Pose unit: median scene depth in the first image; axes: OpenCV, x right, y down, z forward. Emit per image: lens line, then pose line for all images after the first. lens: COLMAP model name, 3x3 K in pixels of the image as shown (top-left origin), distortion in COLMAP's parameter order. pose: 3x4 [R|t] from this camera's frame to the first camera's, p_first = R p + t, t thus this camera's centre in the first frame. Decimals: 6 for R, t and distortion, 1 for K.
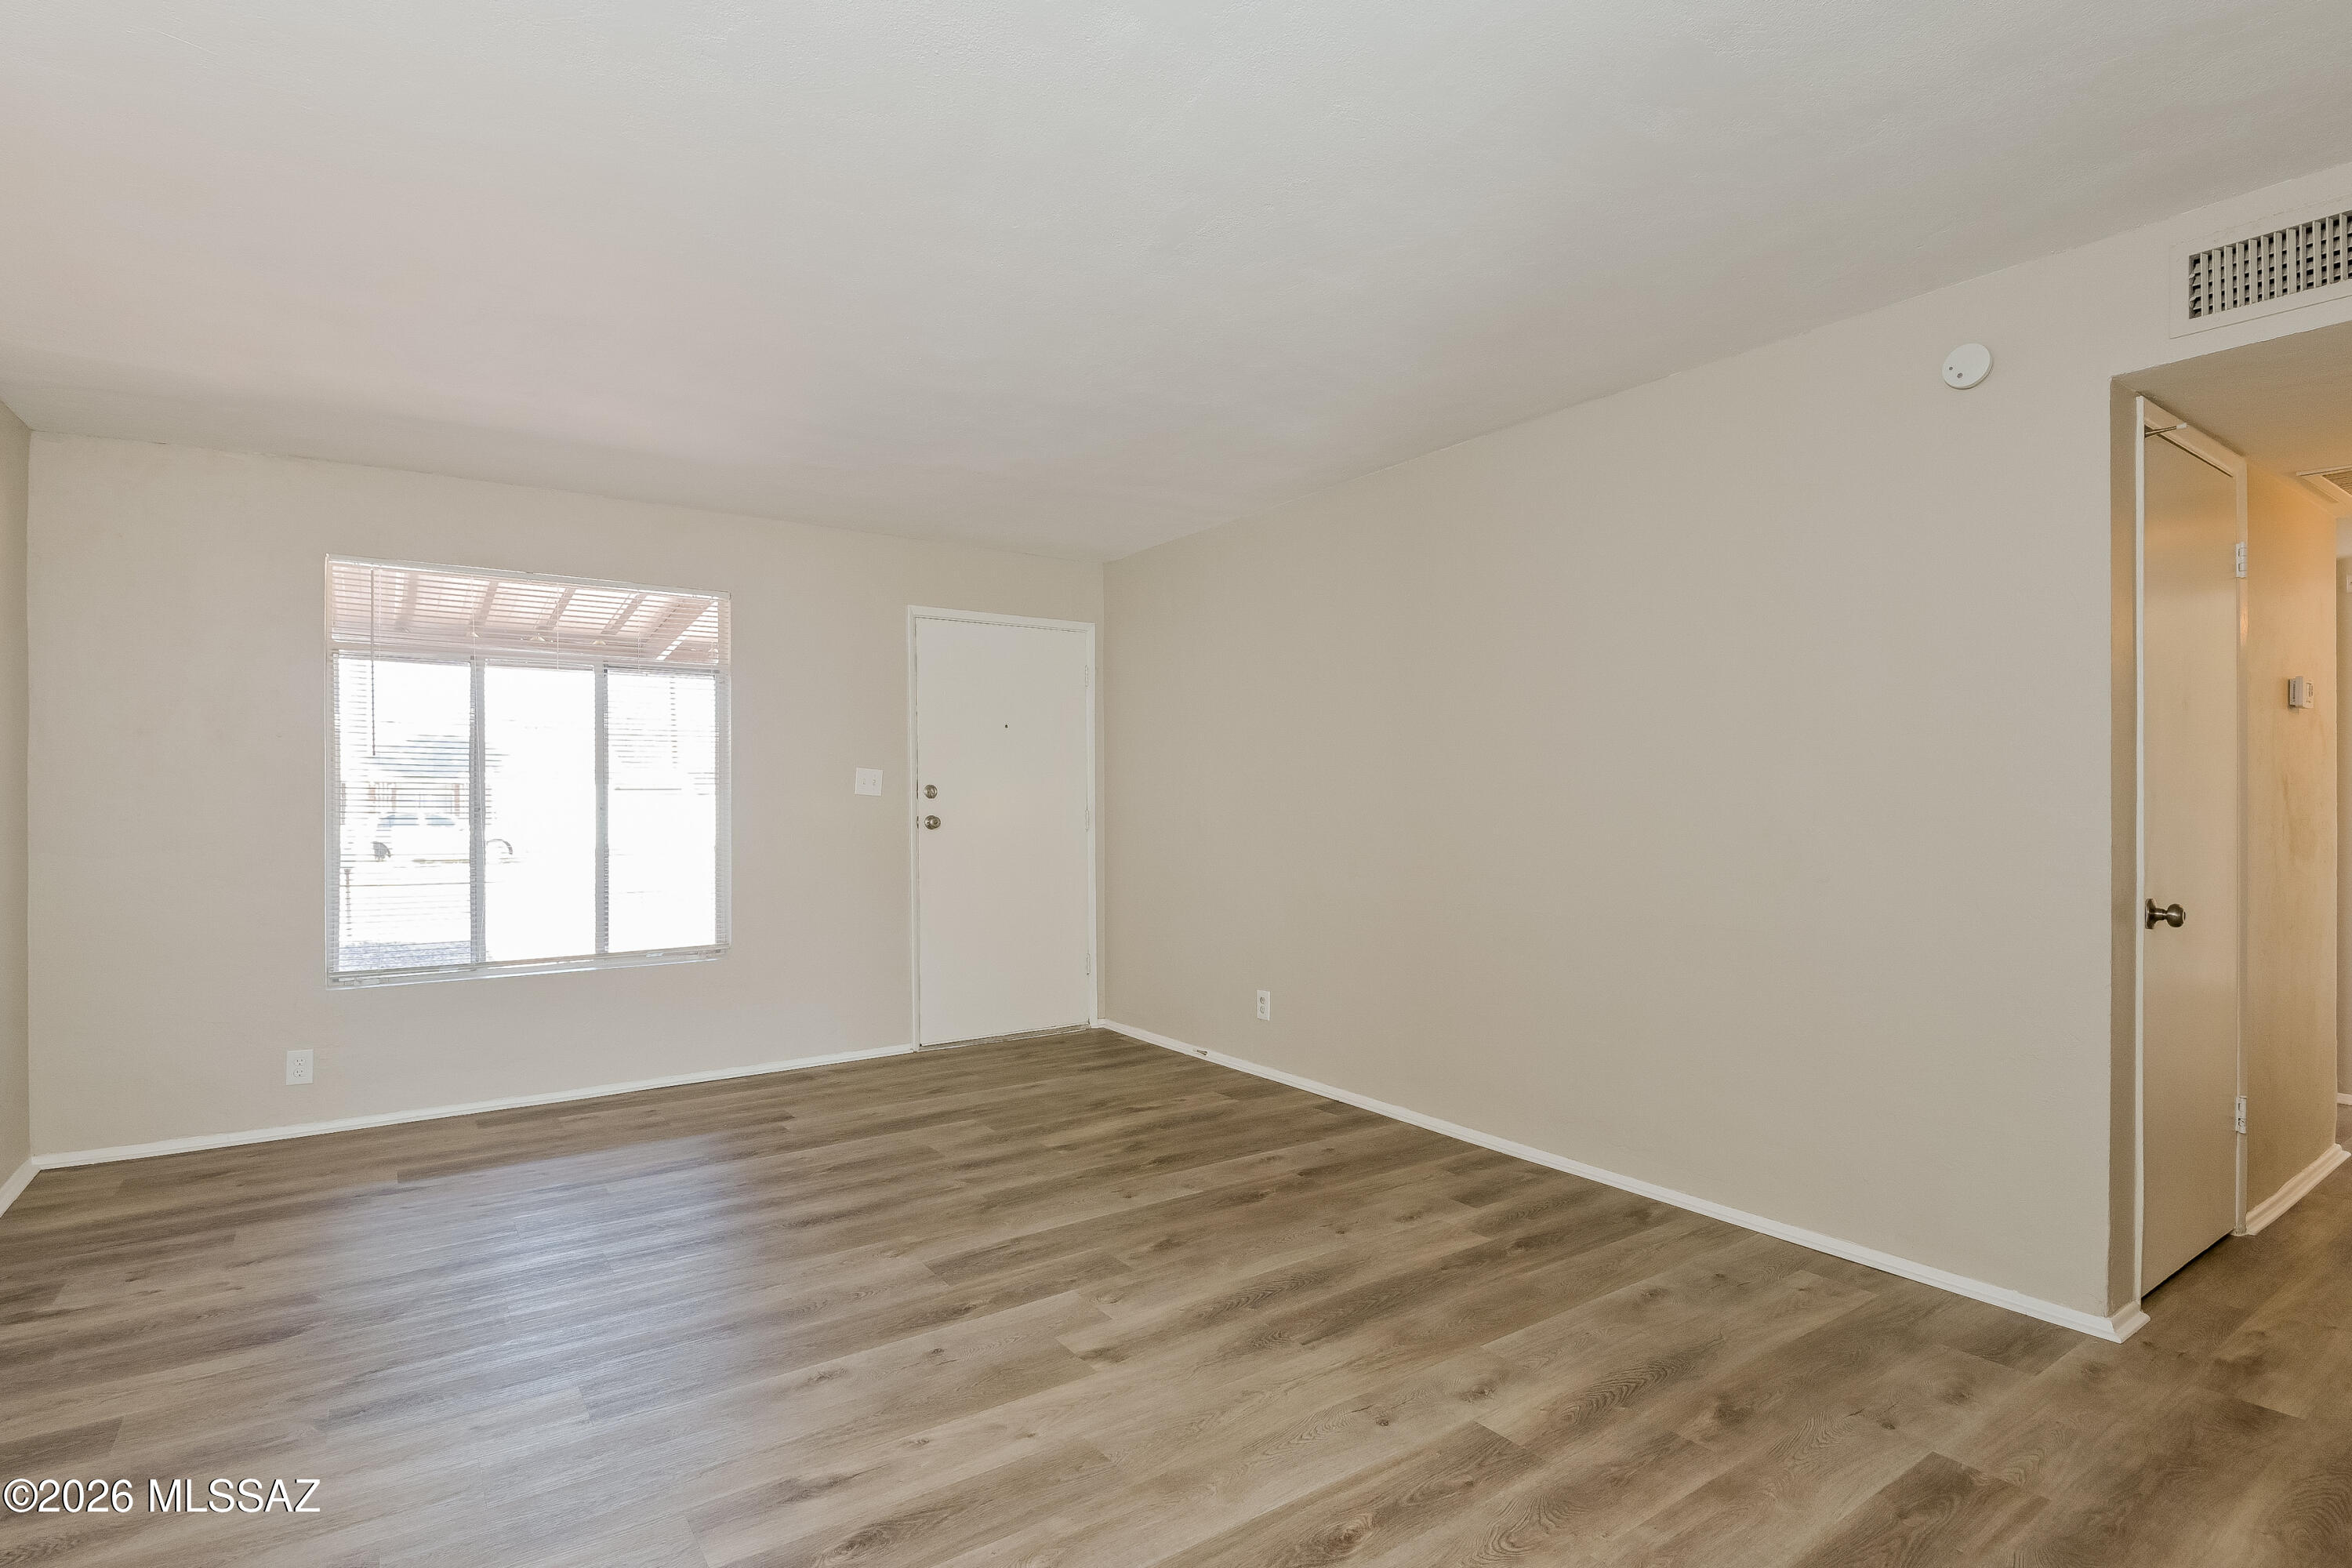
lens RADIAL K [[1145.5, 0, 1163.2], [0, 1145.5, 784.5], [0, 0, 1]] dist [-0.030595, -0.002103]
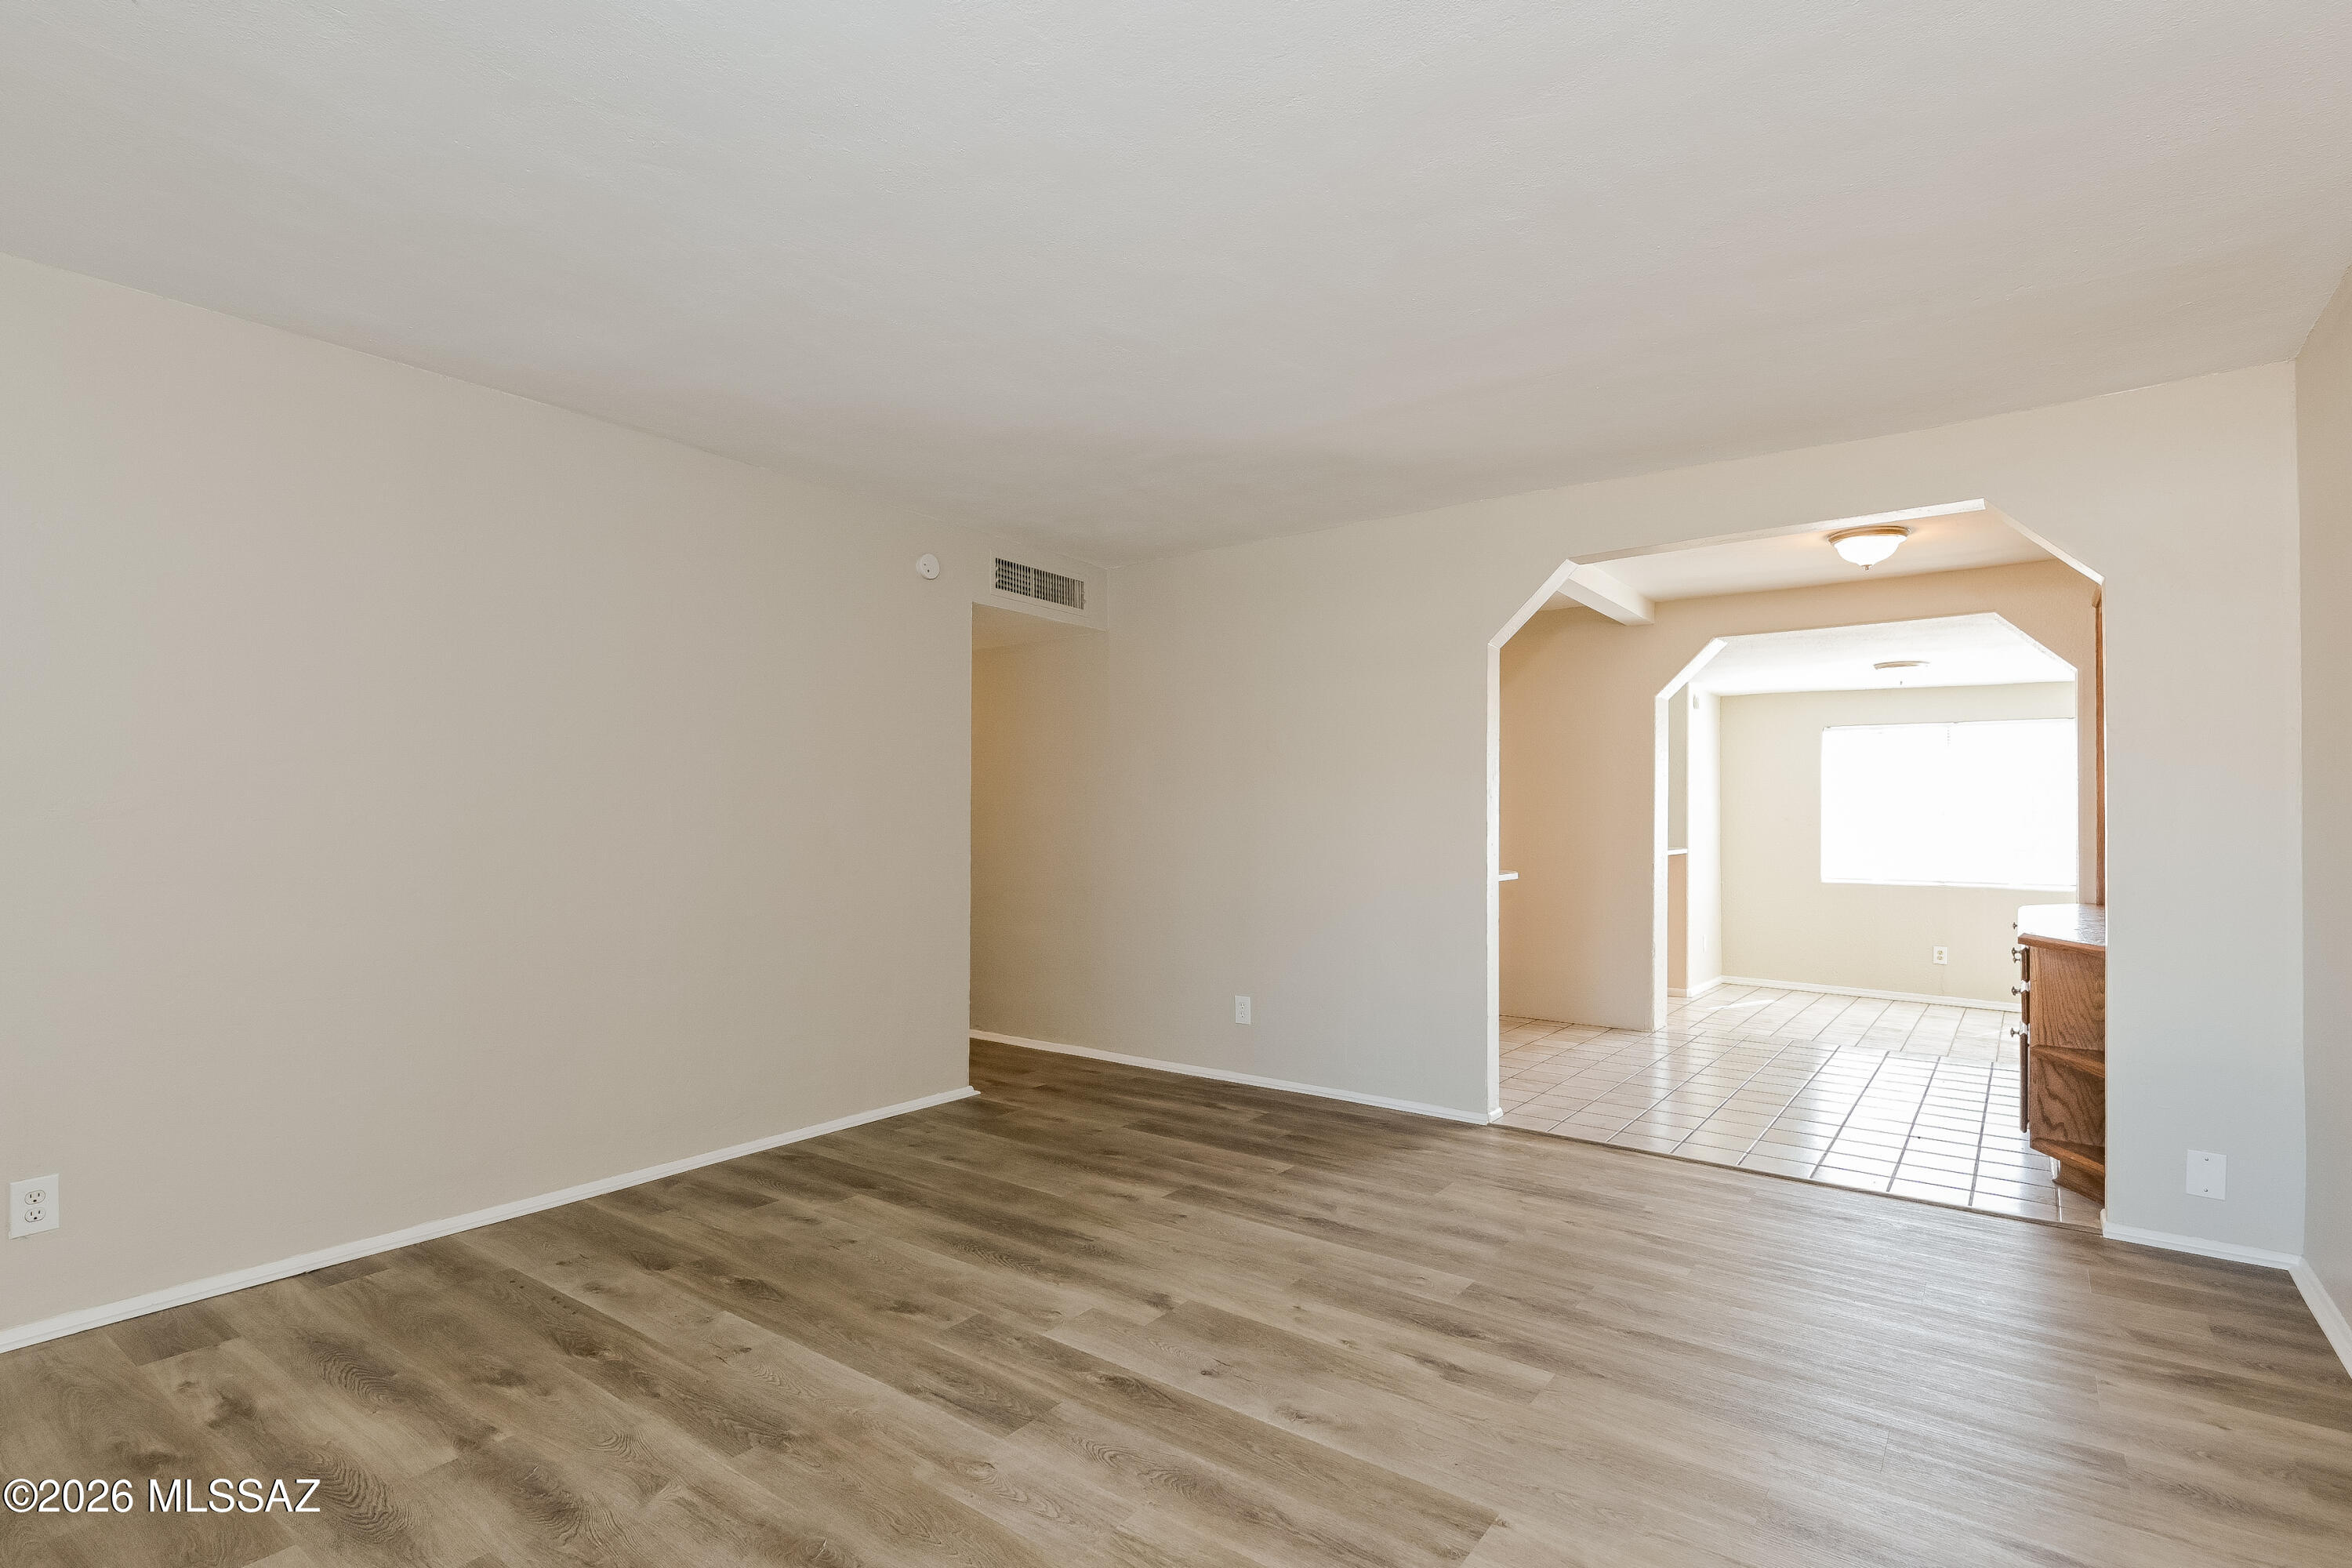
lens RADIAL K [[1145.5, 0, 1169.8], [0, 1145.5, 791.3], [0, 0, 1]] dist [-0.030595, -0.002103]
pose [[-0.310209, 0.011597, 0.950598, -0.918790], [-0.000977, 0.999921, -0.012518, 0.014376], [-0.950668, -0.004812, -0.310173, 1.100316]]
